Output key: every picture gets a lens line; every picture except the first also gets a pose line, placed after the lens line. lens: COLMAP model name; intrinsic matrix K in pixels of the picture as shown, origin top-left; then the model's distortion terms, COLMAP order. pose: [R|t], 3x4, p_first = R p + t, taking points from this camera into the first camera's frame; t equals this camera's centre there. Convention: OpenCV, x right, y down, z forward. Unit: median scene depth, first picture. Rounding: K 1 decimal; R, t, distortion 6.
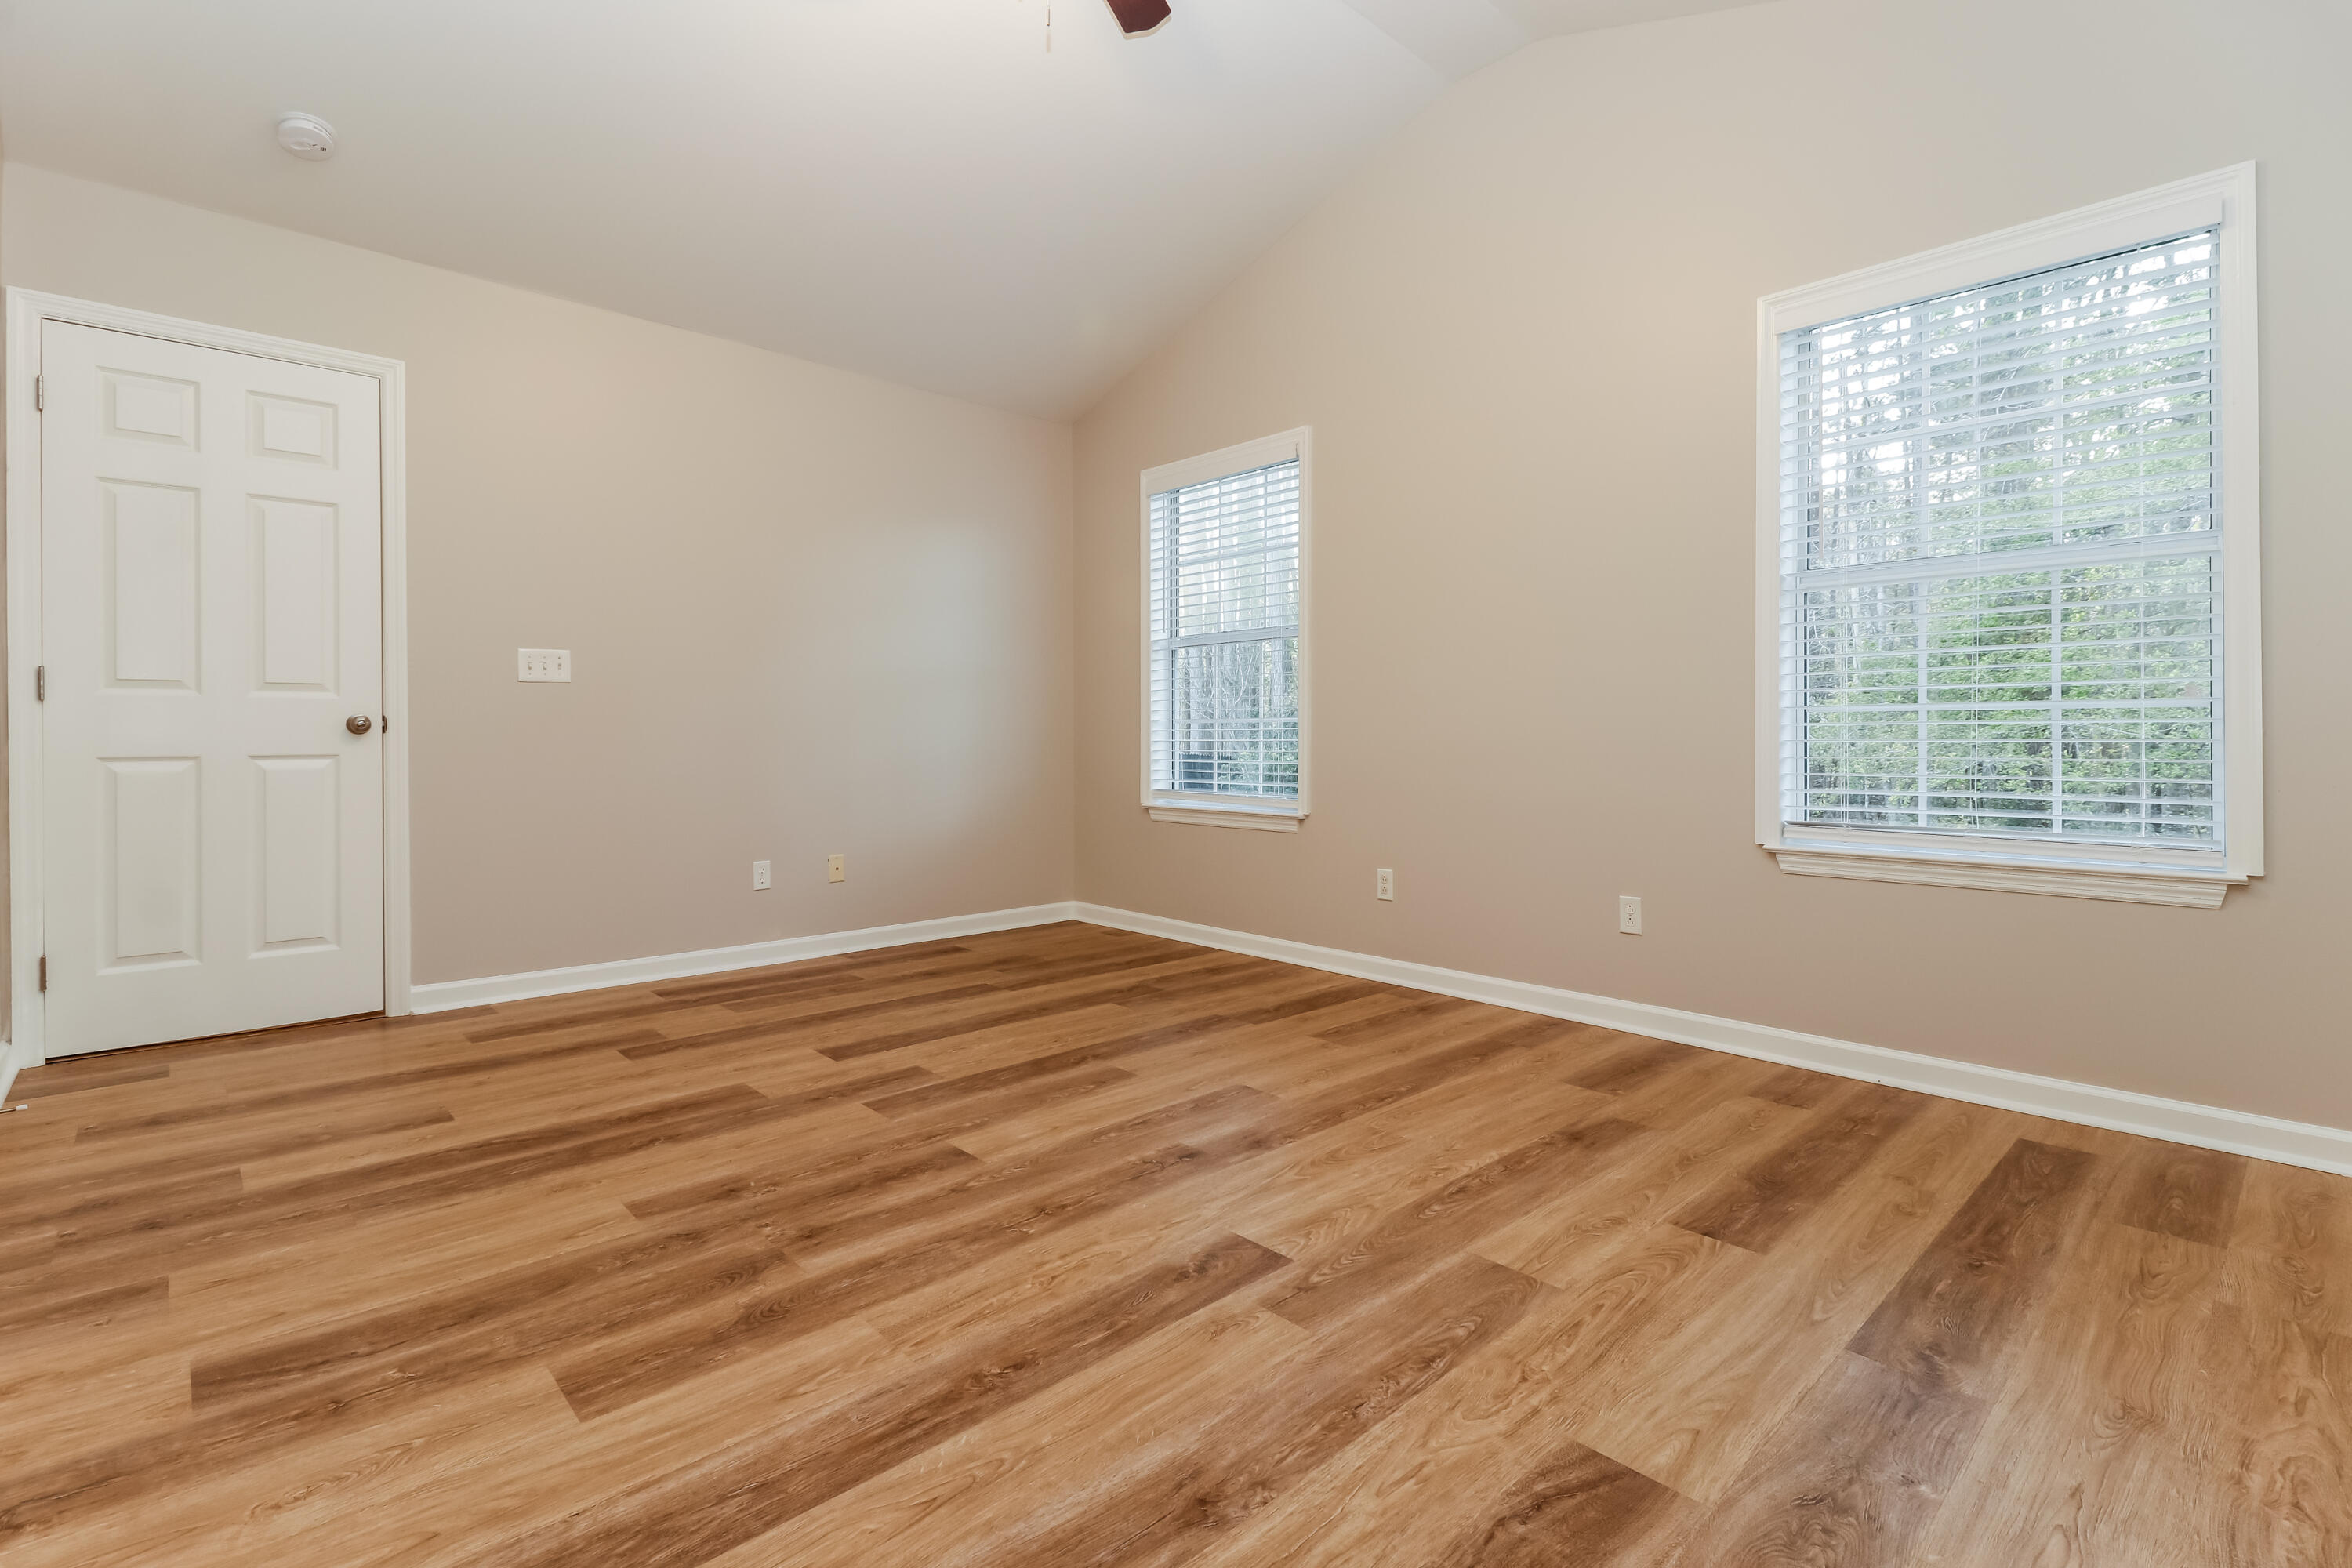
lens RADIAL K [[1088.8, 0, 1184.5], [0, 1088.8, 726.5], [0, 0, 1]] dist [0.008043, -0.009979]
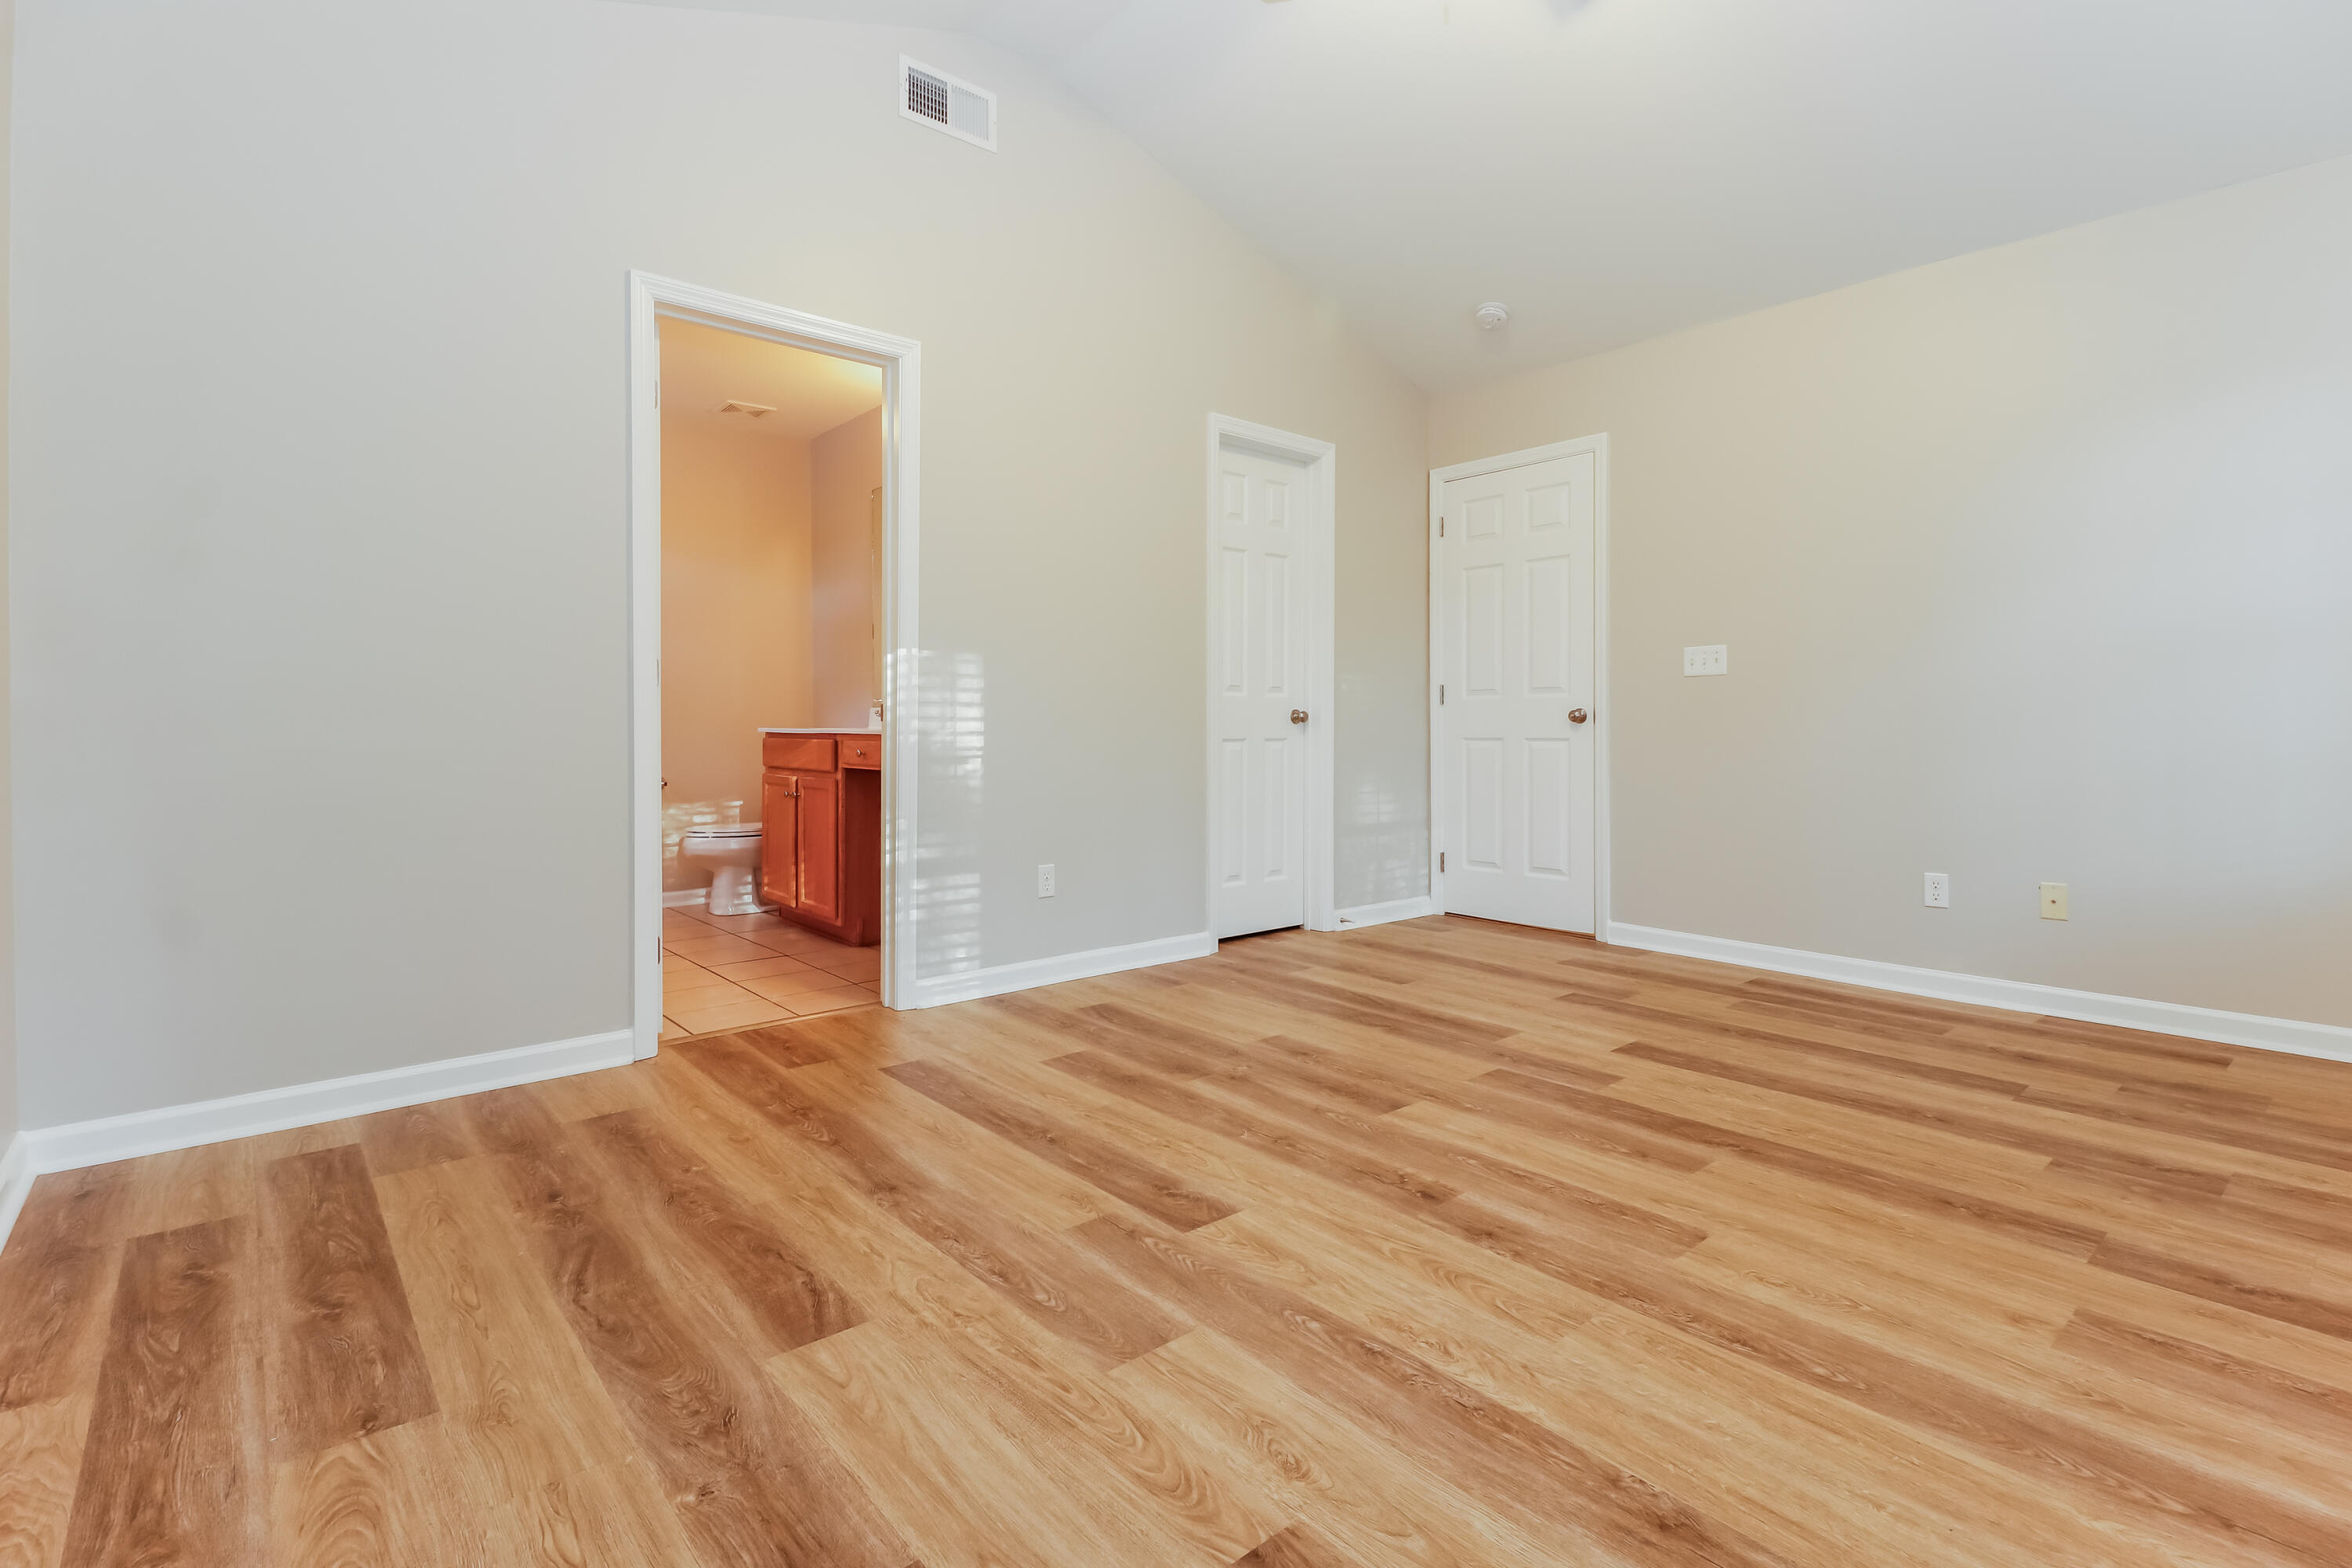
lens RADIAL K [[1088.8, 0, 1147.6], [0, 1088.8, 672.4], [0, 0, 1]] dist [0.008043, -0.009979]
pose [[-0.057709, -0.043667, -0.997378, 1.081267], [0.008644, 0.998984, -0.044237, -0.000214], [0.998296, -0.011174, -0.057273, 0.954966]]
